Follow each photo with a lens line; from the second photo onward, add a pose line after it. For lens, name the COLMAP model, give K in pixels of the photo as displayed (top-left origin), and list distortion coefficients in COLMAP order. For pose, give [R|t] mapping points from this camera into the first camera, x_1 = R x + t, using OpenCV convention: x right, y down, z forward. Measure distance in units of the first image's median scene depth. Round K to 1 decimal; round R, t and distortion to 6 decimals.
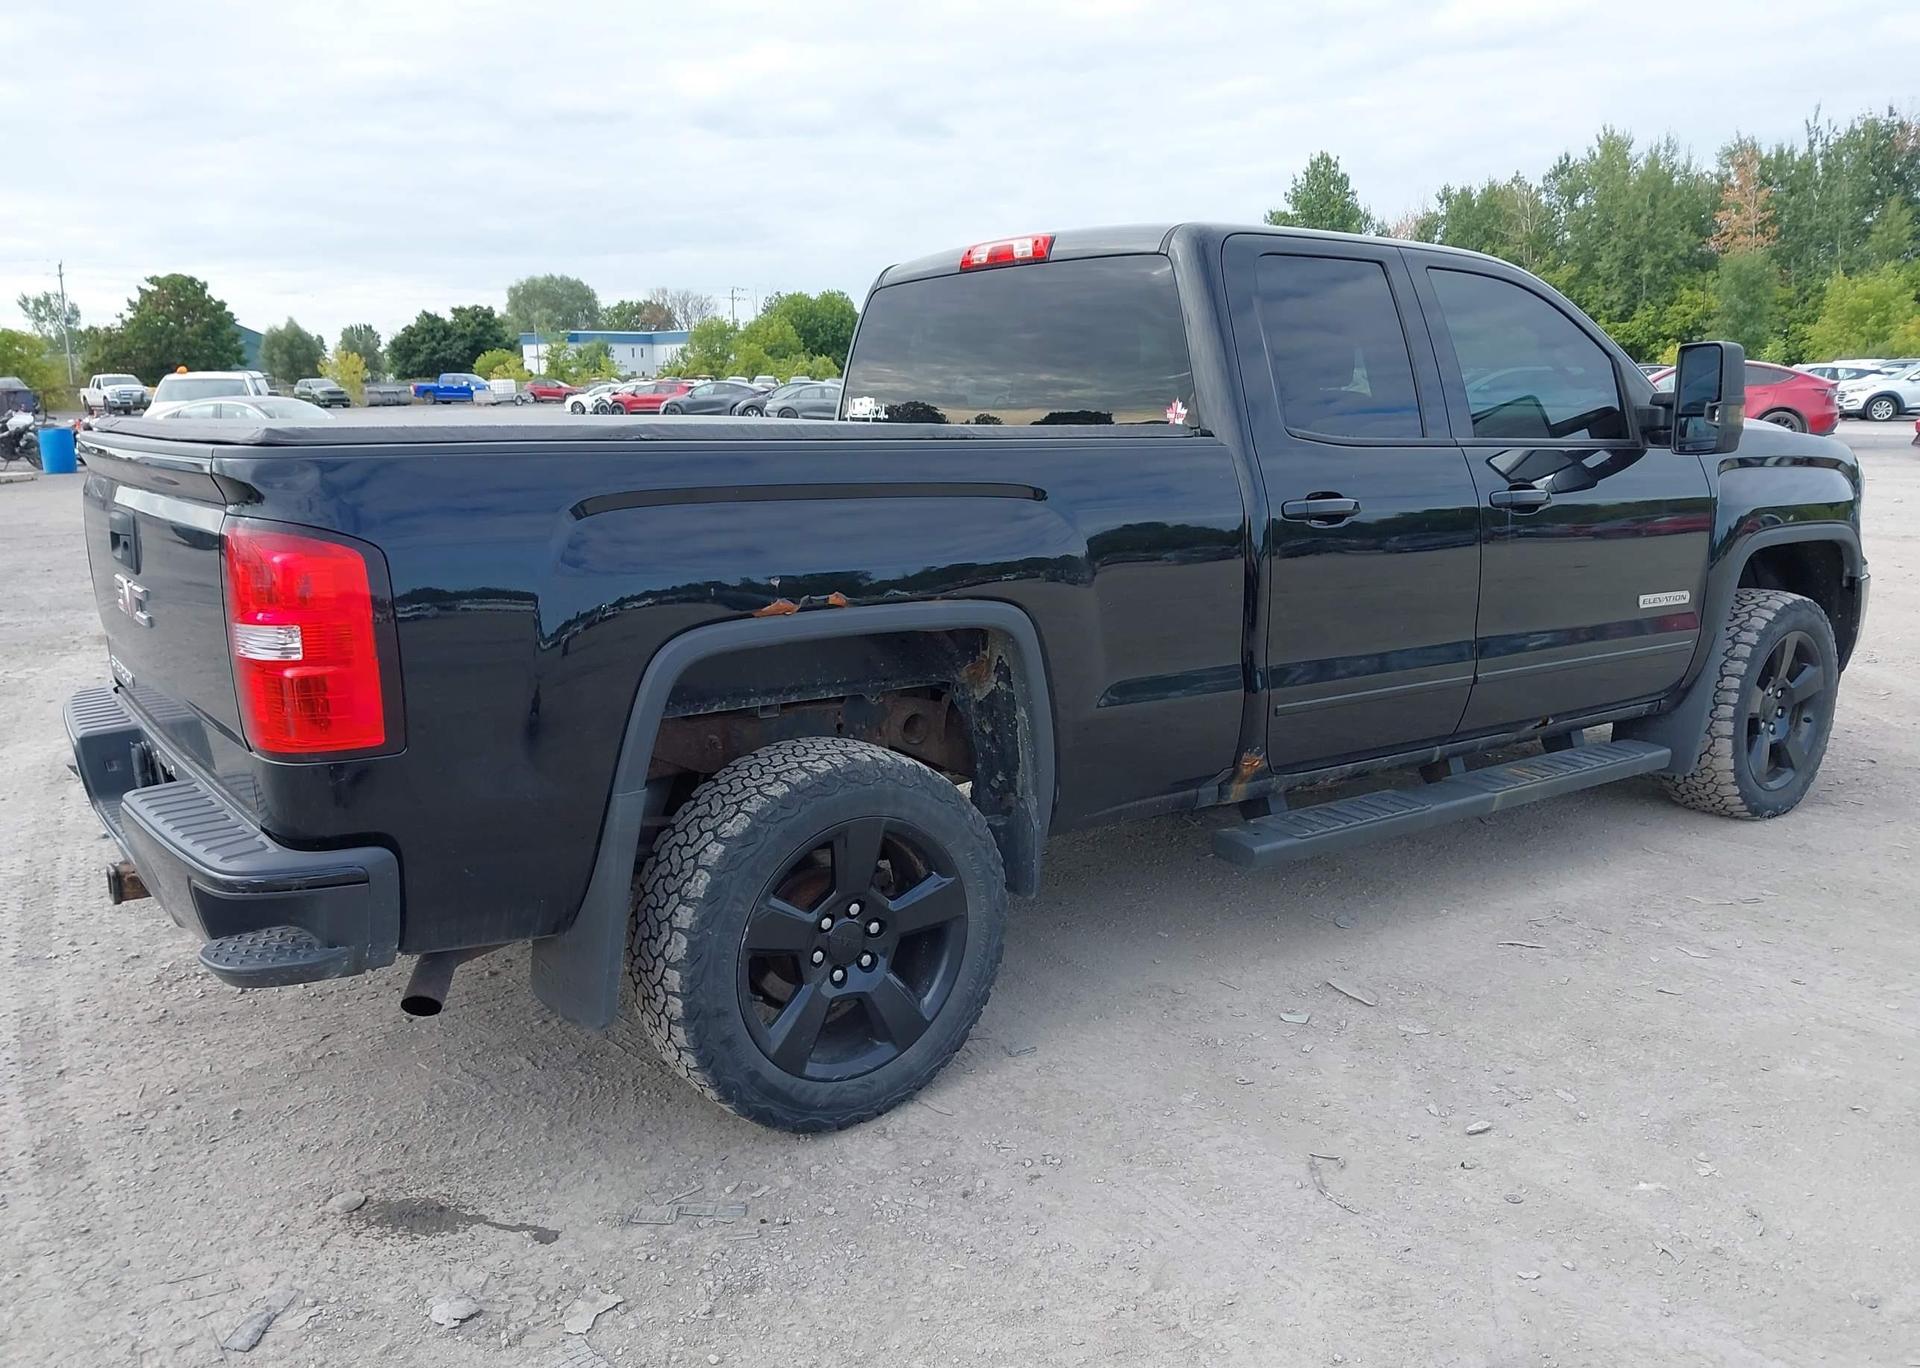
lens RADIAL K [[1514.5, 0, 953.7], [0, 1514.5, 682.3], [0, 0, 1]] dist [0.015612, -0.020771]
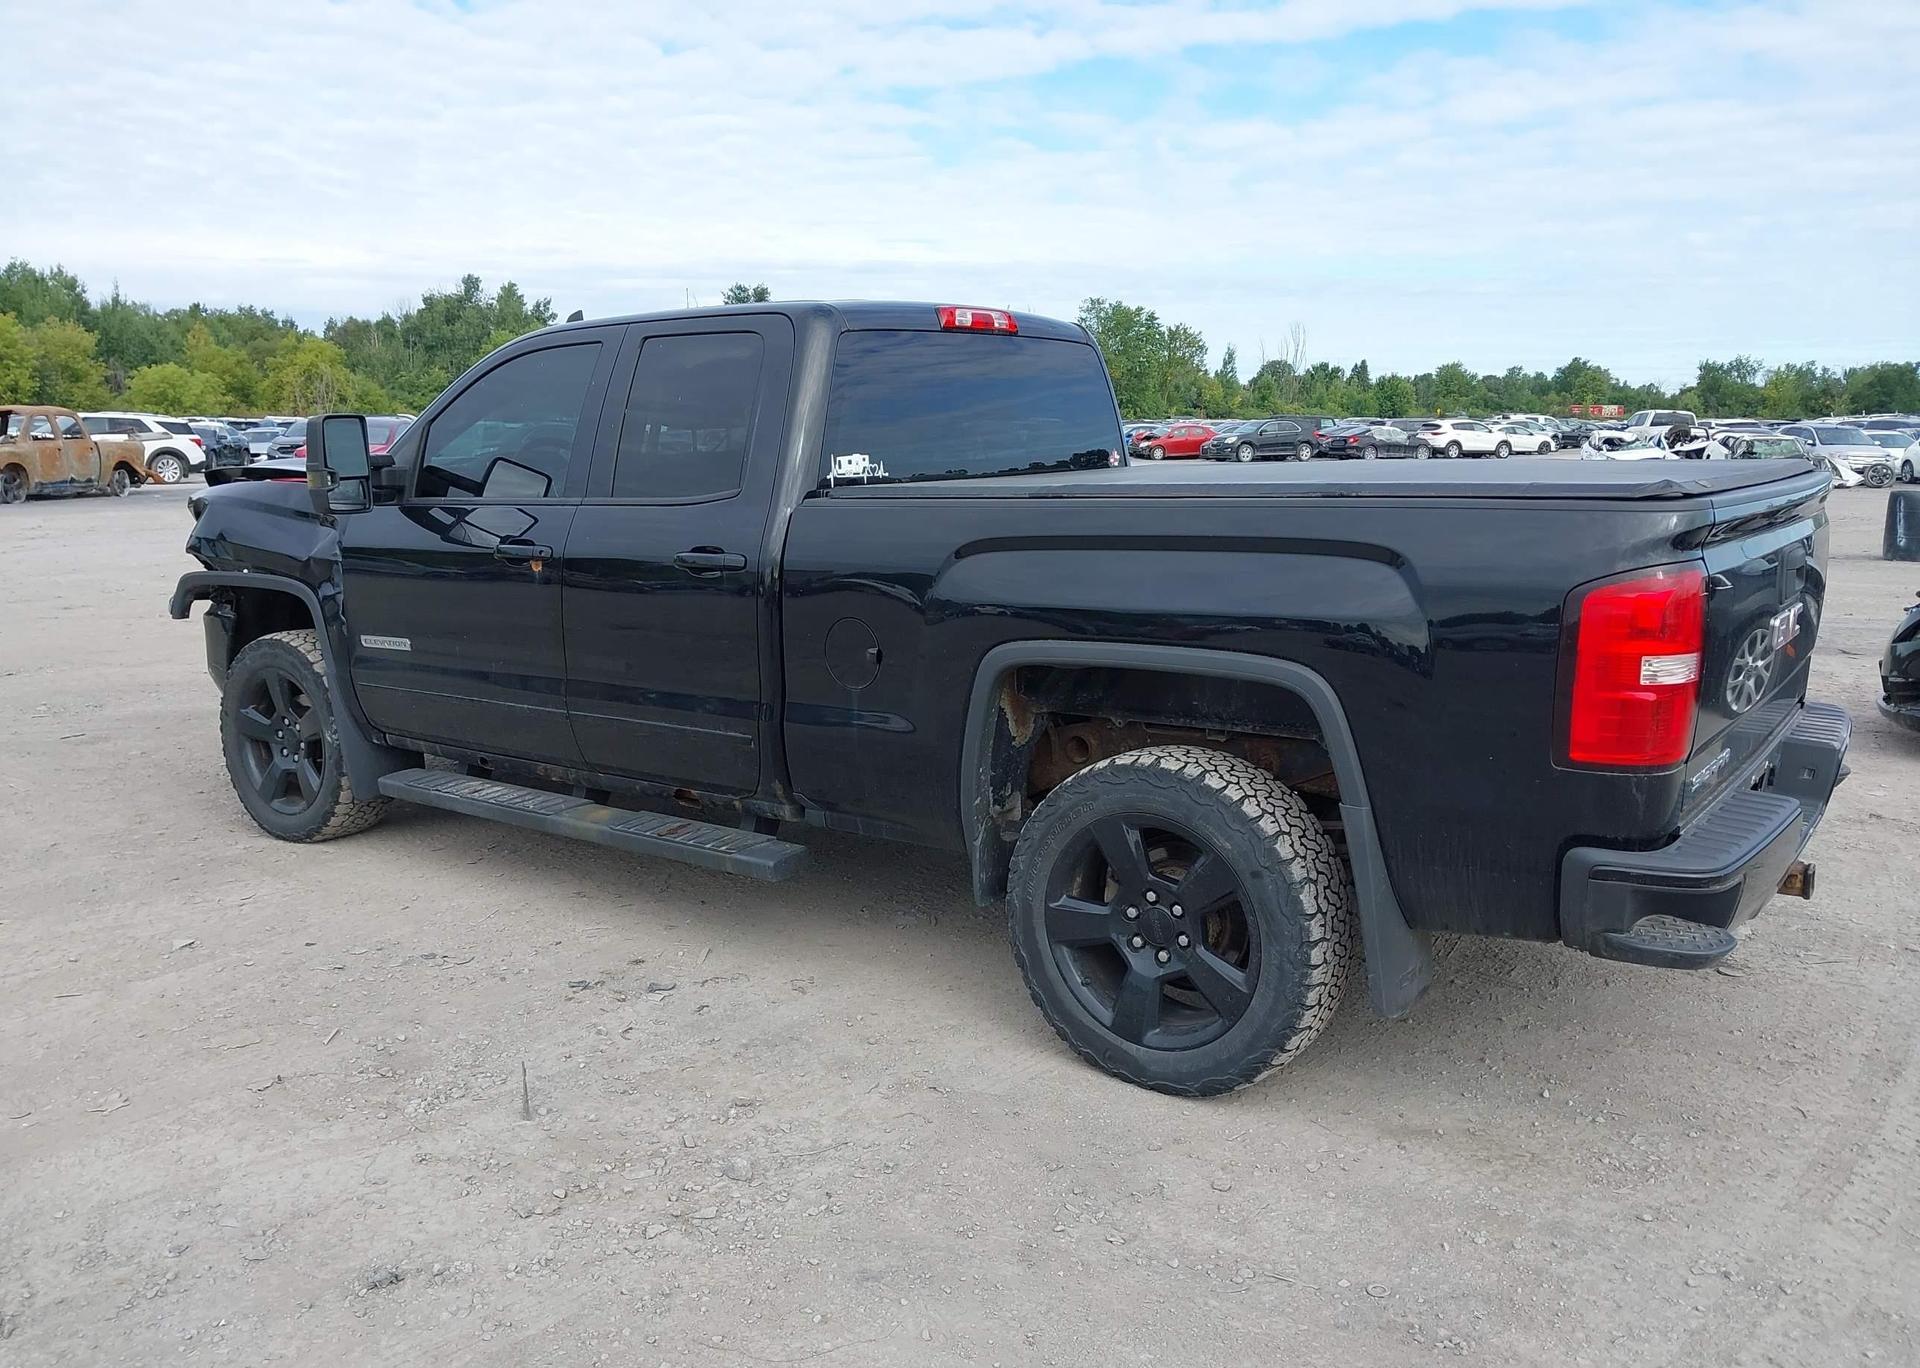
lens RADIAL K [[1514.5, 0, 942.0], [0, 1514.5, 669.1], [0, 0, 1]] dist [0.015612, -0.020771]
pose [[-0.294098, -0.145539, 0.944630, -1.057627], [0.189632, 0.959805, 0.206916, -0.278486], [-0.936774, 0.239985, -0.254677, 1.395540]]
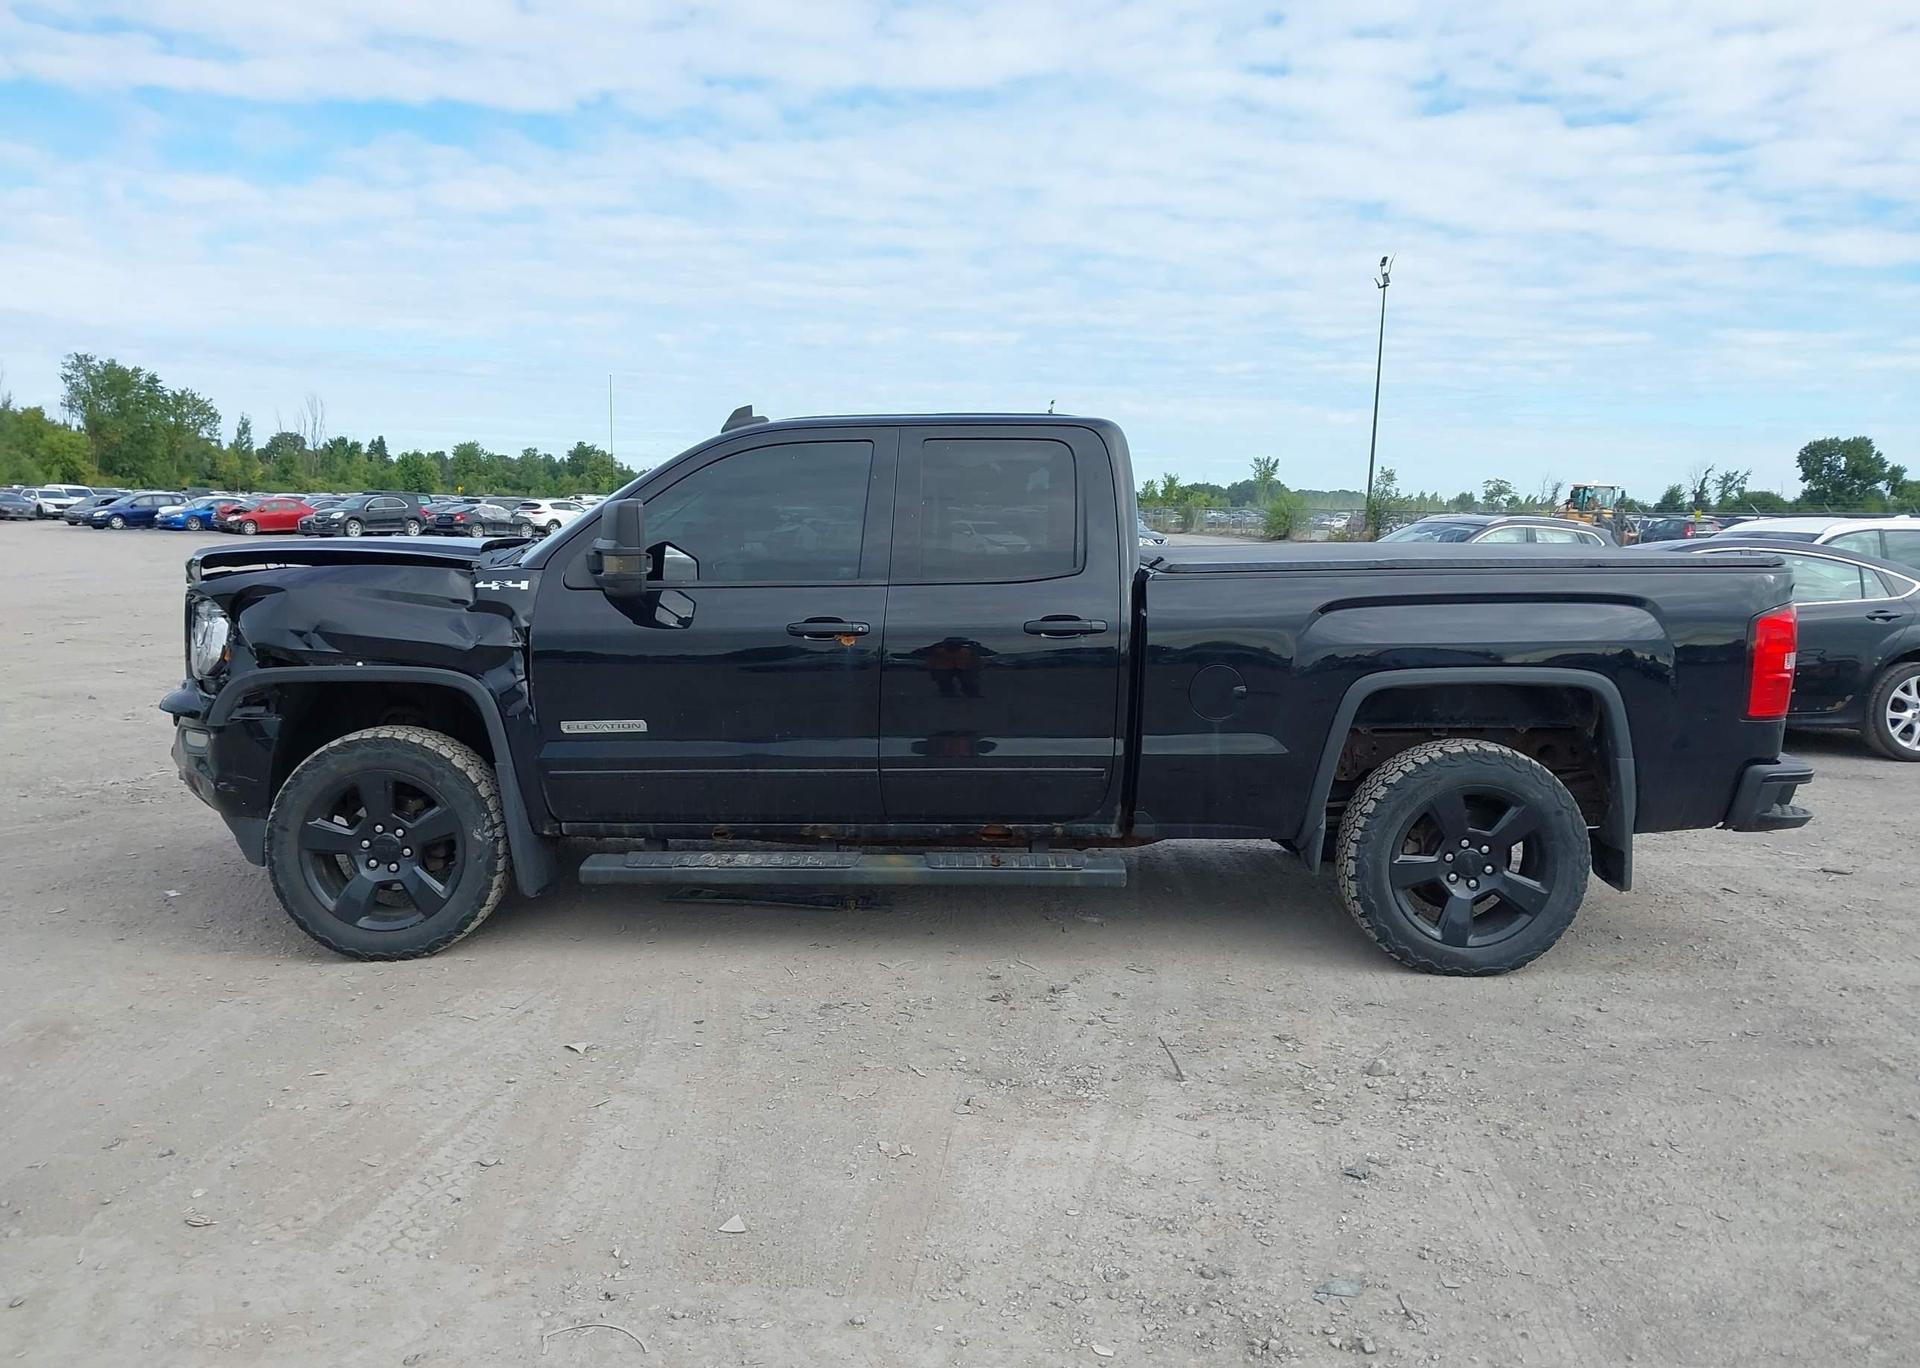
lens RADIAL K [[1514.5, 0, 930.8], [0, 1514.5, 680.8], [0, 0, 1]] dist [0.015612, -0.020771]
pose [[-0.795607, -0.073224, 0.601372, -0.699934], [0.109485, 0.958944, 0.261609, -0.454064], [-0.595838, 0.273979, -0.754925, 2.246840]]
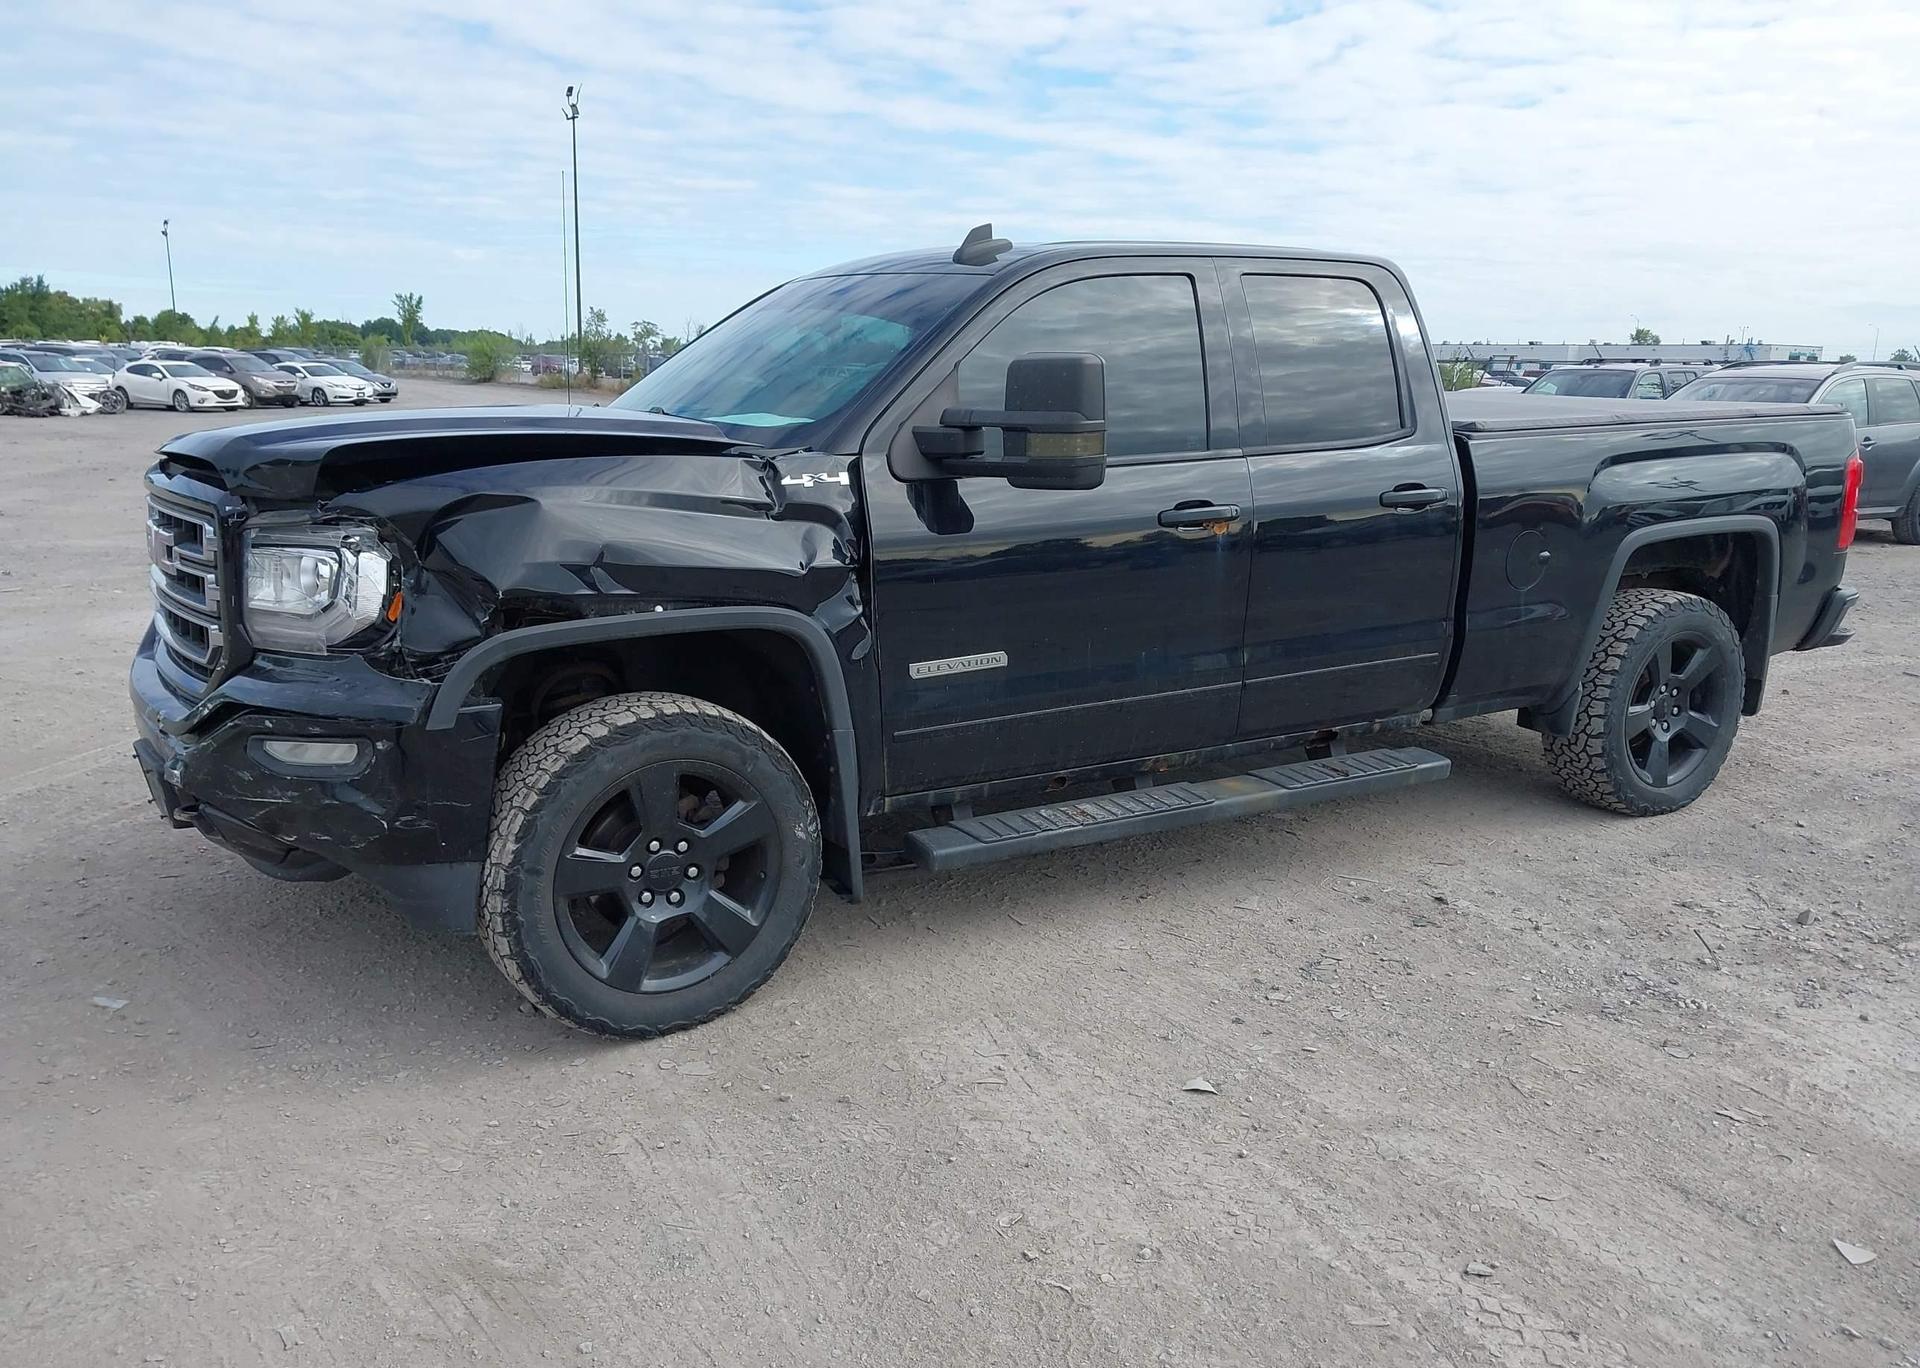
lens RADIAL K [[1514.5, 0, 926.8], [0, 1514.5, 690.6], [0, 0, 1]] dist [0.015612, -0.020771]
pose [[-0.994240, -0.029636, 0.103000, 0.159622], [0.013819, 0.917542, 0.397398, -0.477387], [-0.106284, 0.396532, -0.911848, 2.334003]]
